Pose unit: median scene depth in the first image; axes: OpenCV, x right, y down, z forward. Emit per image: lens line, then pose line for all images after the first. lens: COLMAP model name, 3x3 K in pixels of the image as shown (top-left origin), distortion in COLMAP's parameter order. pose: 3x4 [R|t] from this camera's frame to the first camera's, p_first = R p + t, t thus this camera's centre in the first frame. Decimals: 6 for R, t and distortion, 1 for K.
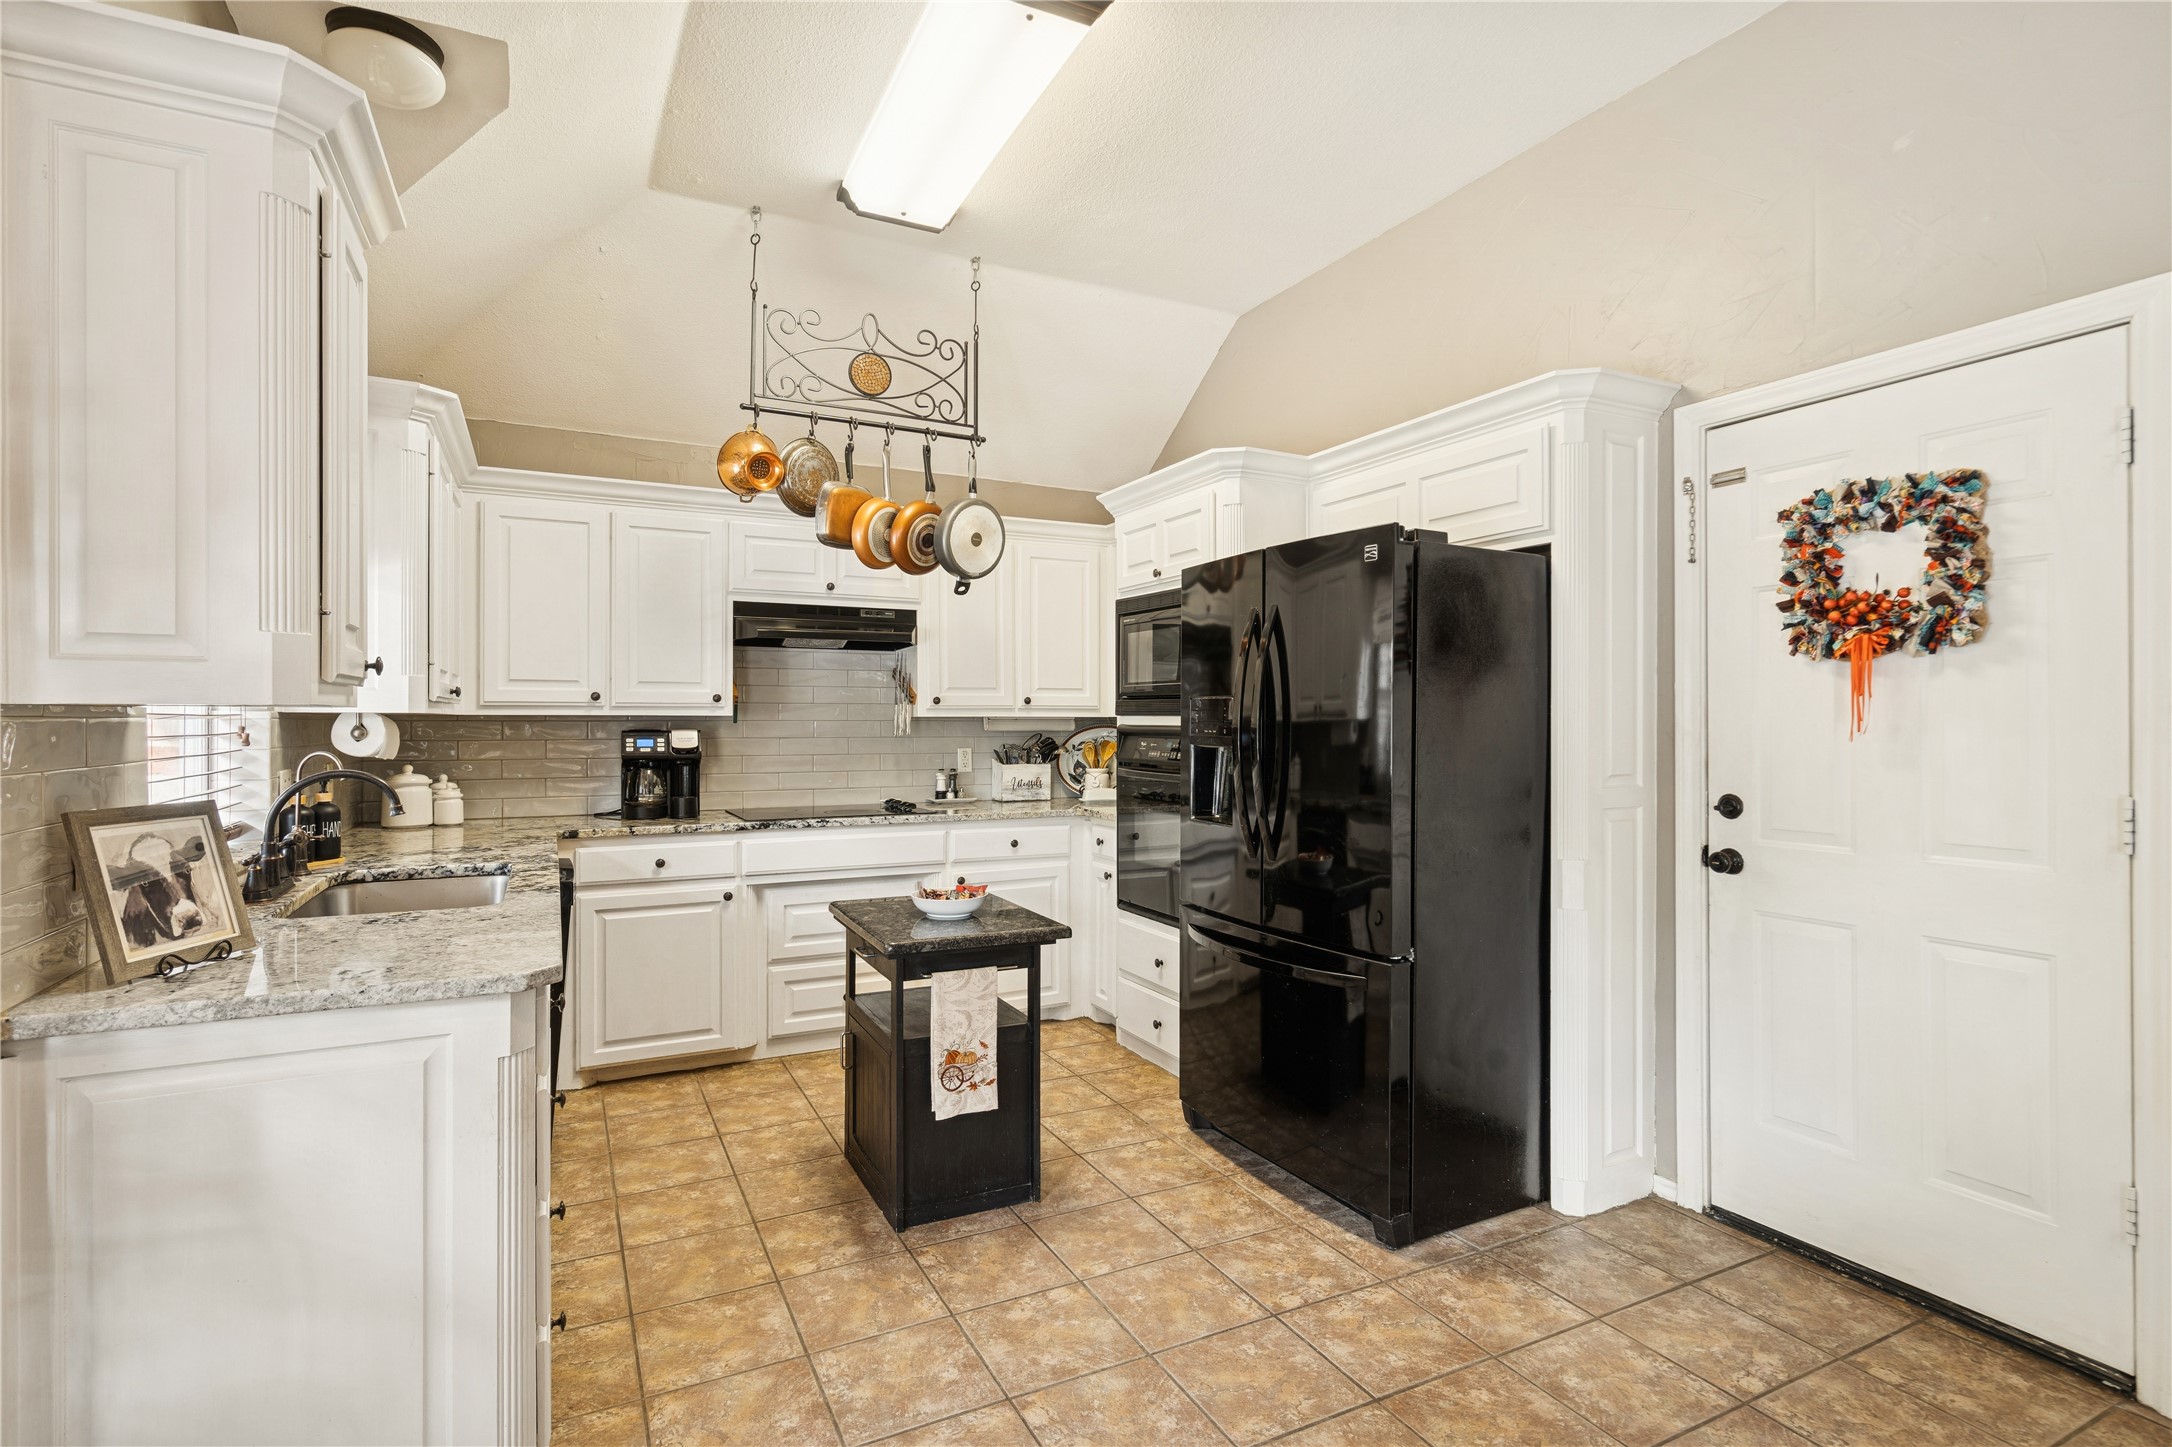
lens RADIAL K [[1056.8, 0, 1091.5], [0, 1056.8, 721.5], [0, 0, 1]] dist [0.001972, 0.000138]
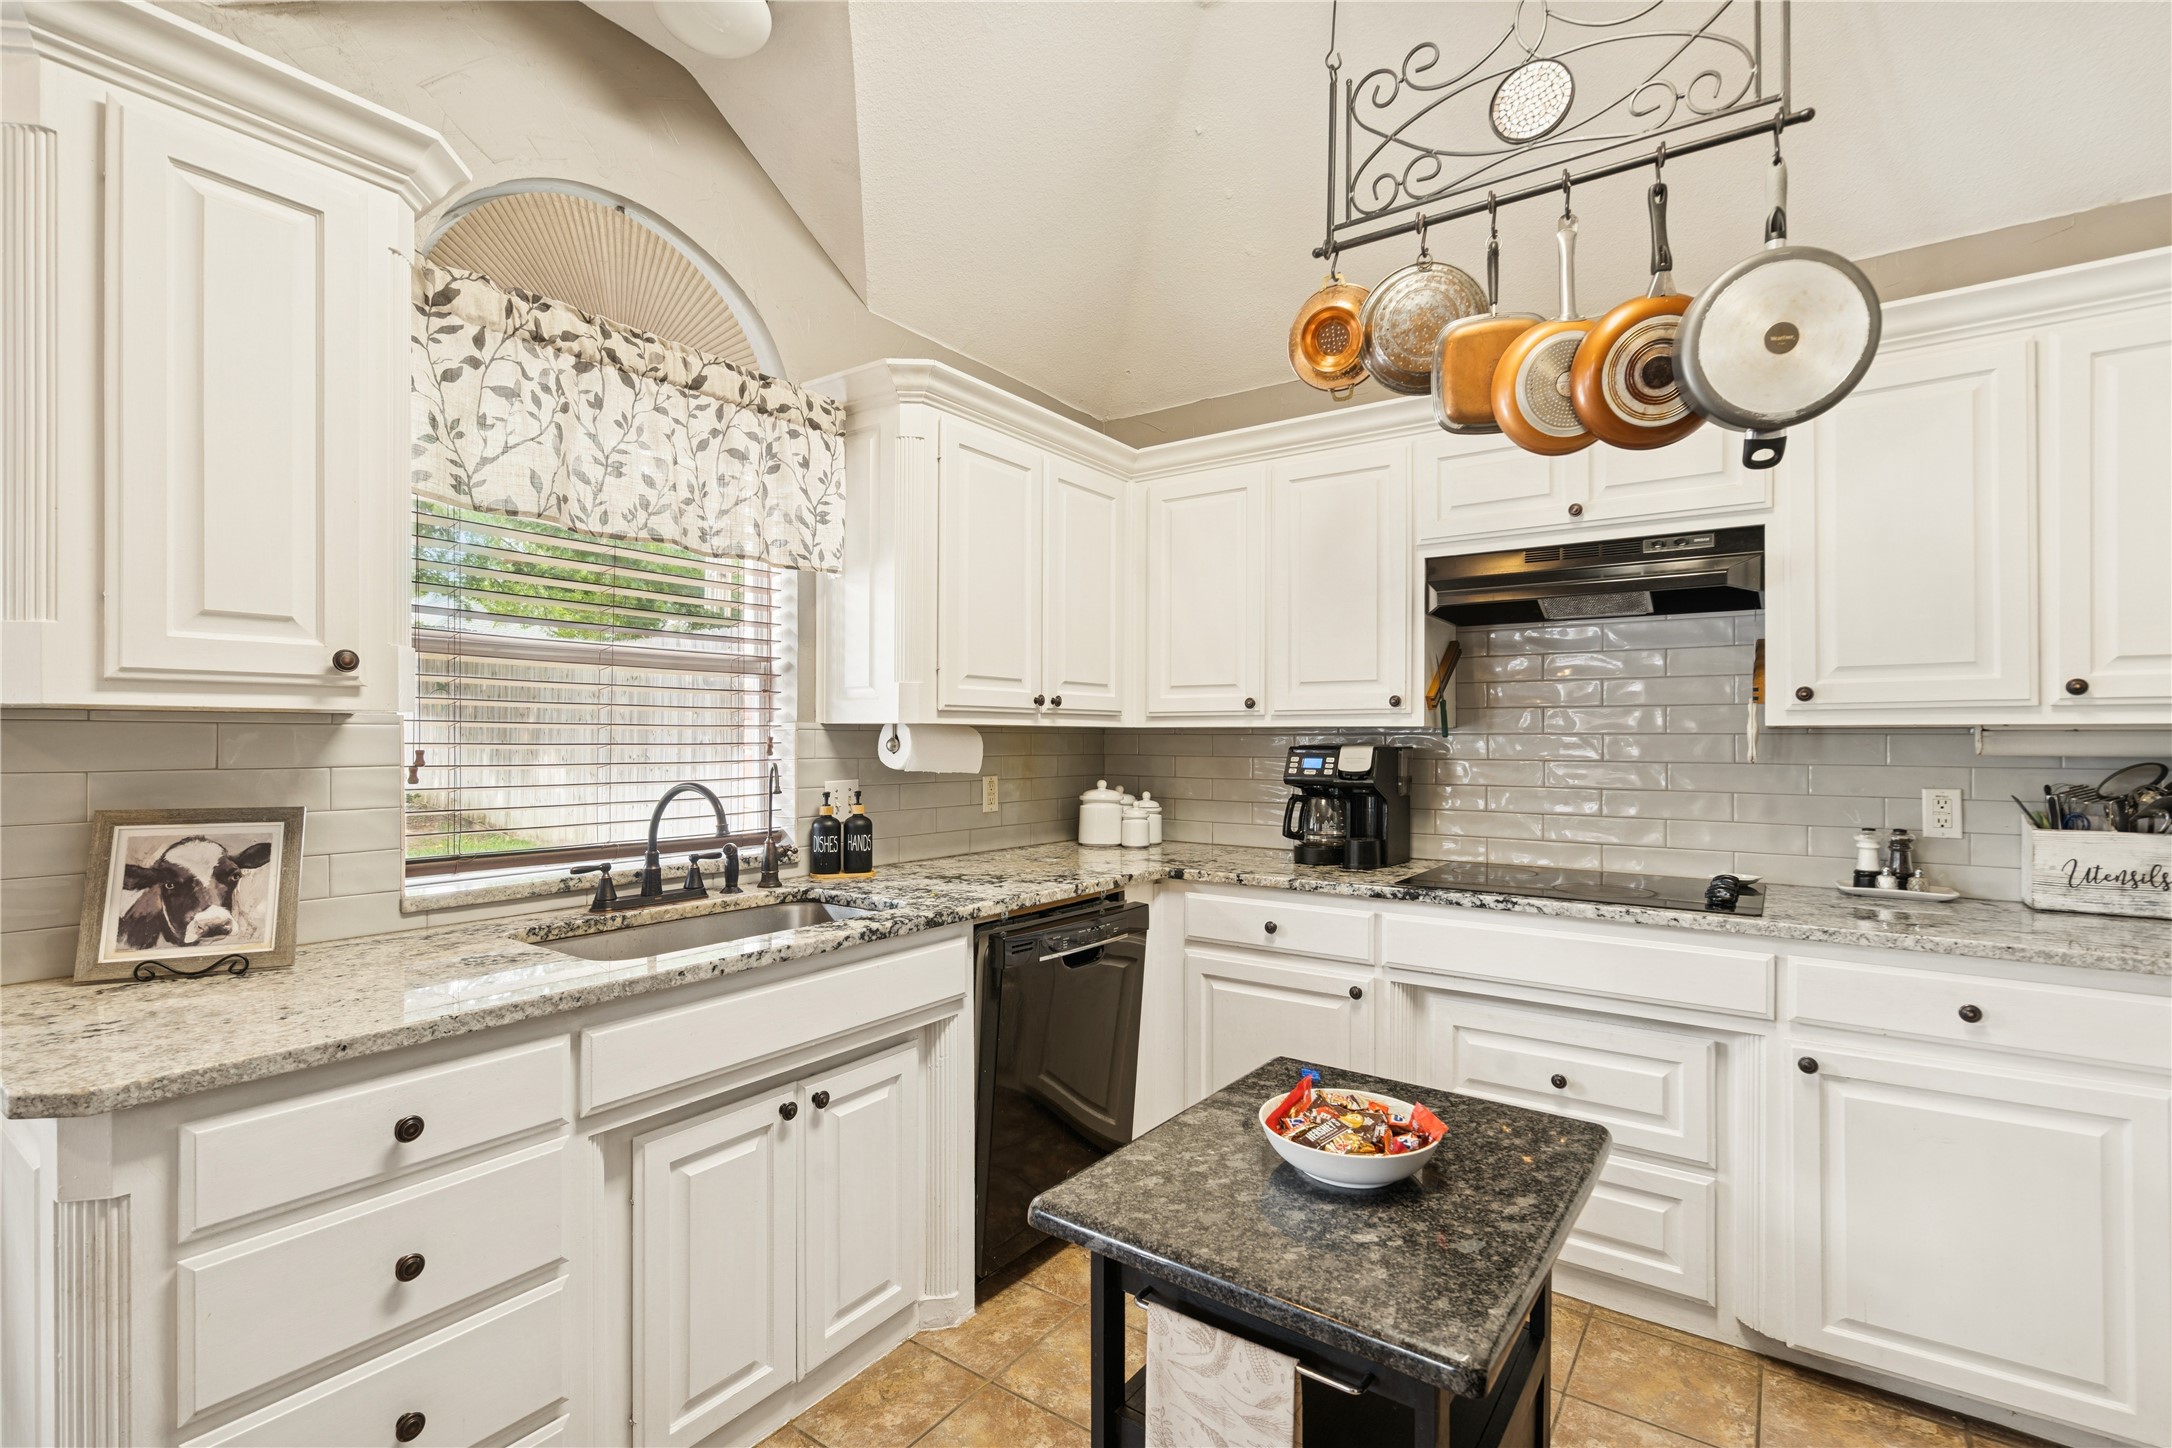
lens RADIAL K [[1001.0, 0, 1074.3], [0, 1001.0, 737.4], [0, 0, 1]] dist [0.000678, -0.000005]
pose [[0.456560, 0.000069, -0.889693, 0.139090], [-0.003895, 0.999991, -0.001921, 0.003912], [0.889684, 0.004342, 0.456556, 0.527947]]
